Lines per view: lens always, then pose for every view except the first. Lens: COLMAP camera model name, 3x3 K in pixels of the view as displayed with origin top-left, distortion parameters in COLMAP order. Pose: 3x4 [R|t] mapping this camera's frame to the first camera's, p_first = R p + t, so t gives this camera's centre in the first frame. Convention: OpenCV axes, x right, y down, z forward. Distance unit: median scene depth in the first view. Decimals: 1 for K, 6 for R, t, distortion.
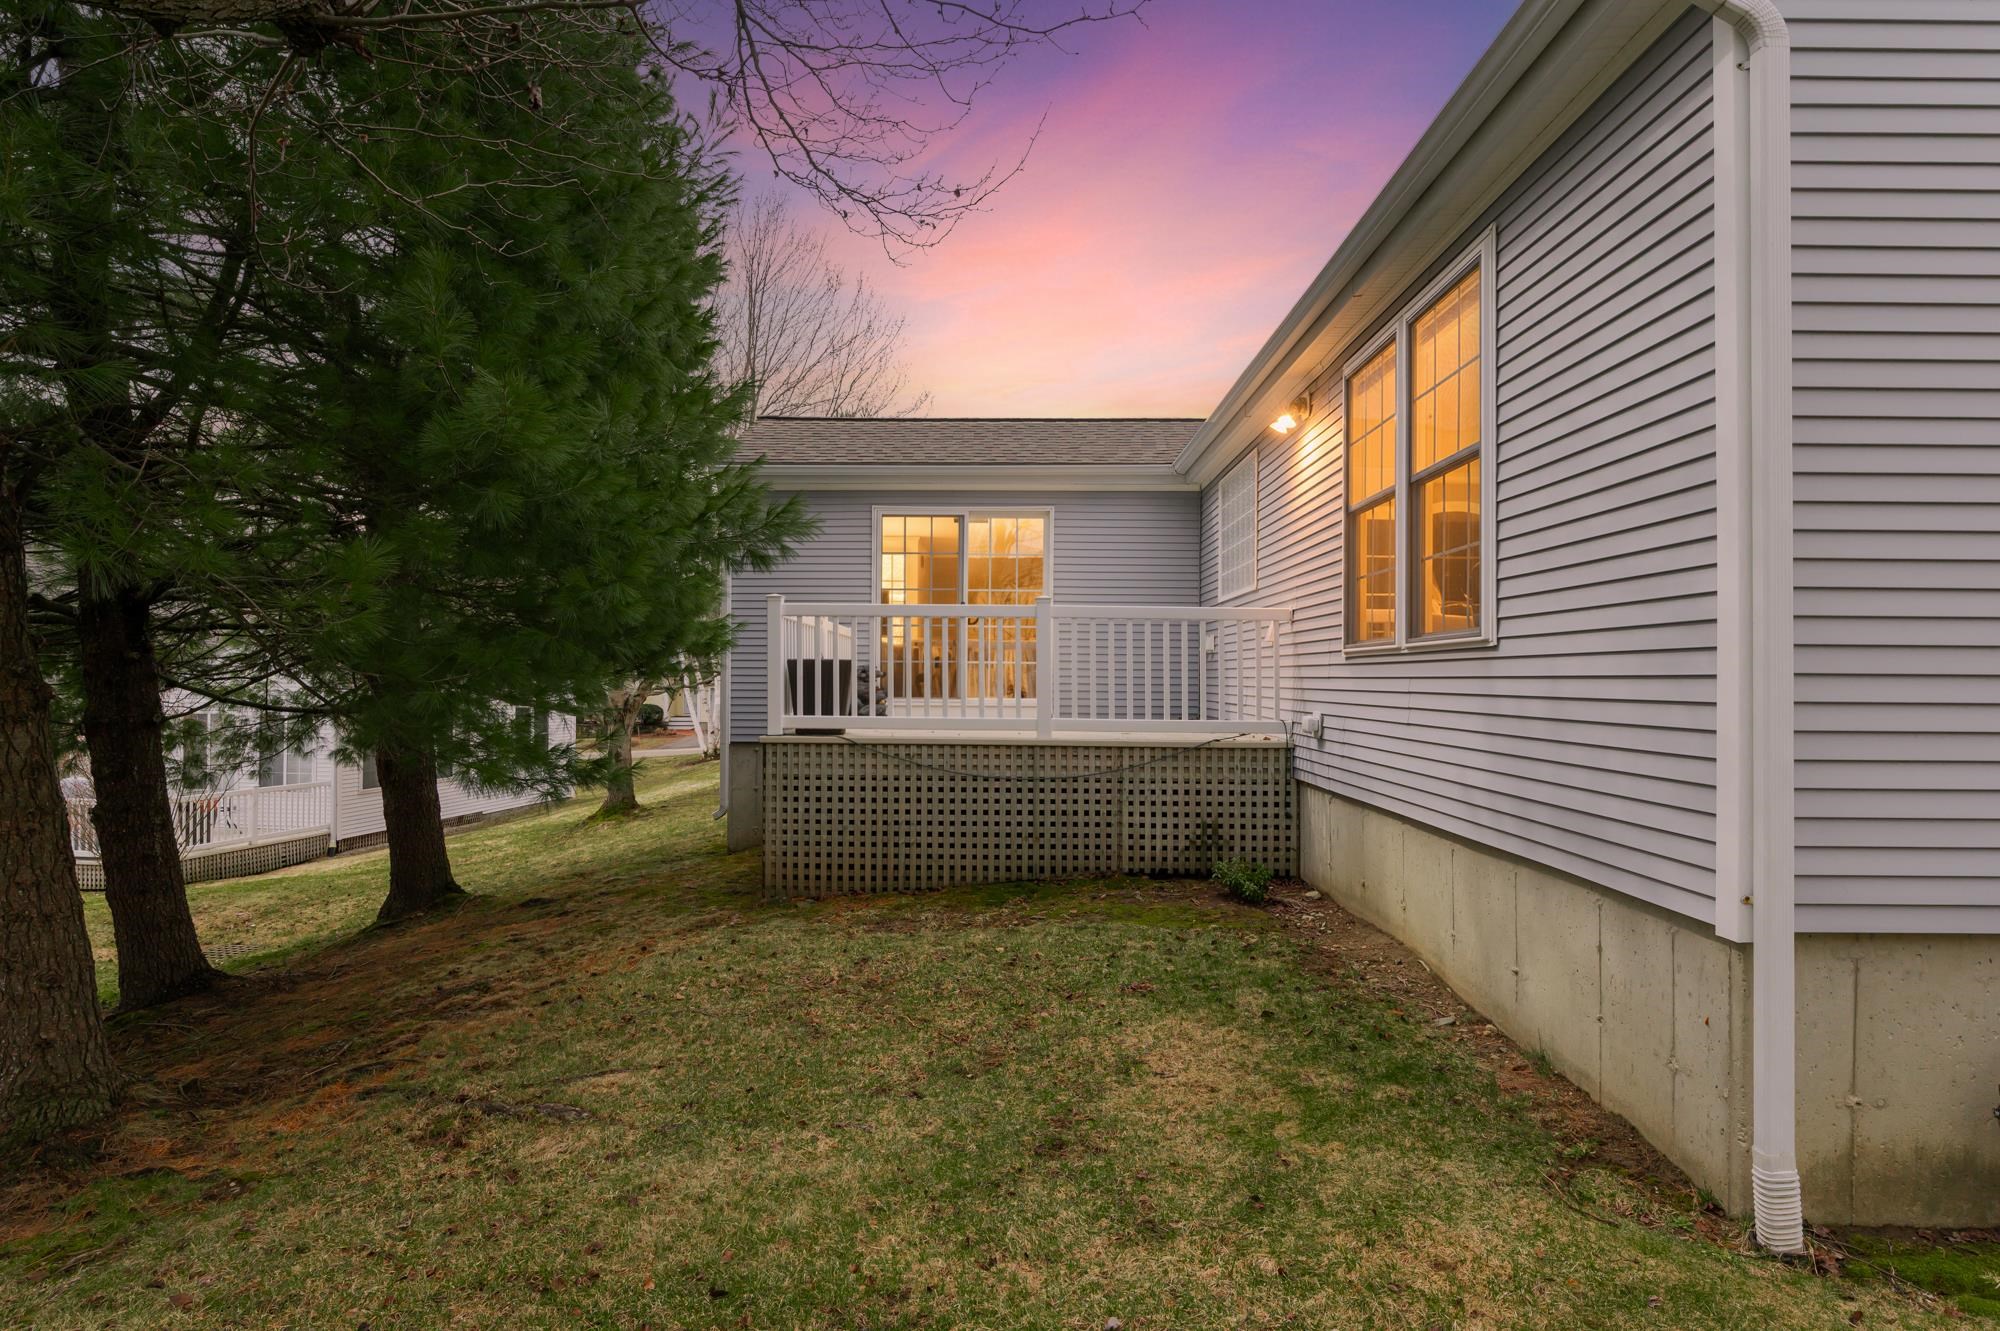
lens RADIAL K [[1085.9, 0, 1000.0], [0, 1085.9, 665.5], [0, 0, 1]] dist [-0.002843, -0.000034]
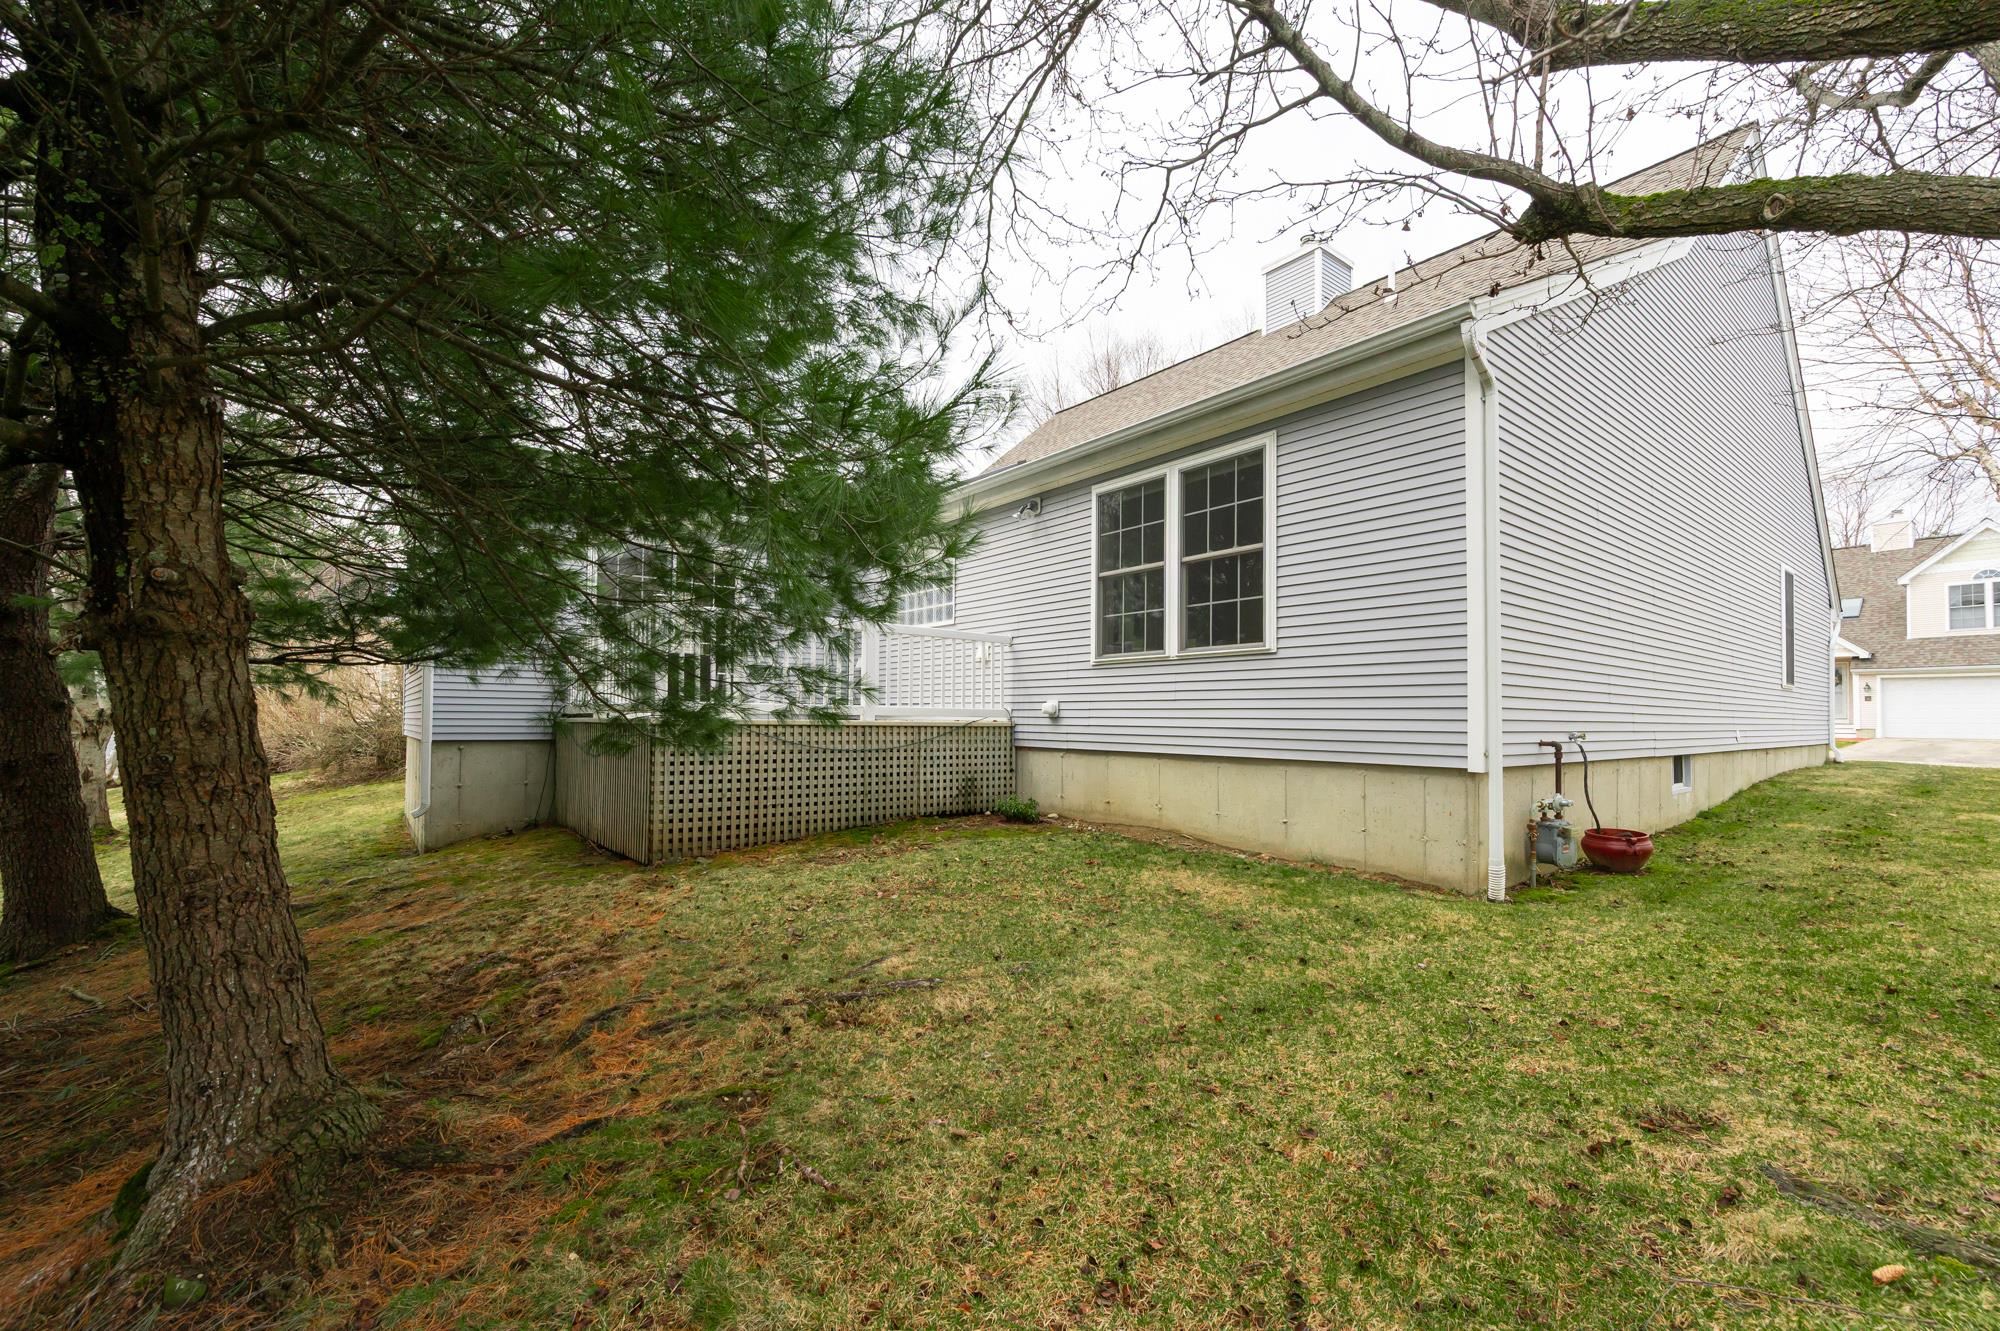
lens RADIAL K [[822.3, 0, 1001.7], [0, 822.3, 709.2], [0, 0, 1]] dist [0.001156, -0.000101]
pose [[0.774178, 0.009118, 0.632902, -0.479731], [-0.013193, 0.999911, 0.001733, 0.049846], [-0.632830, -0.009692, 0.774230, 0.110529]]
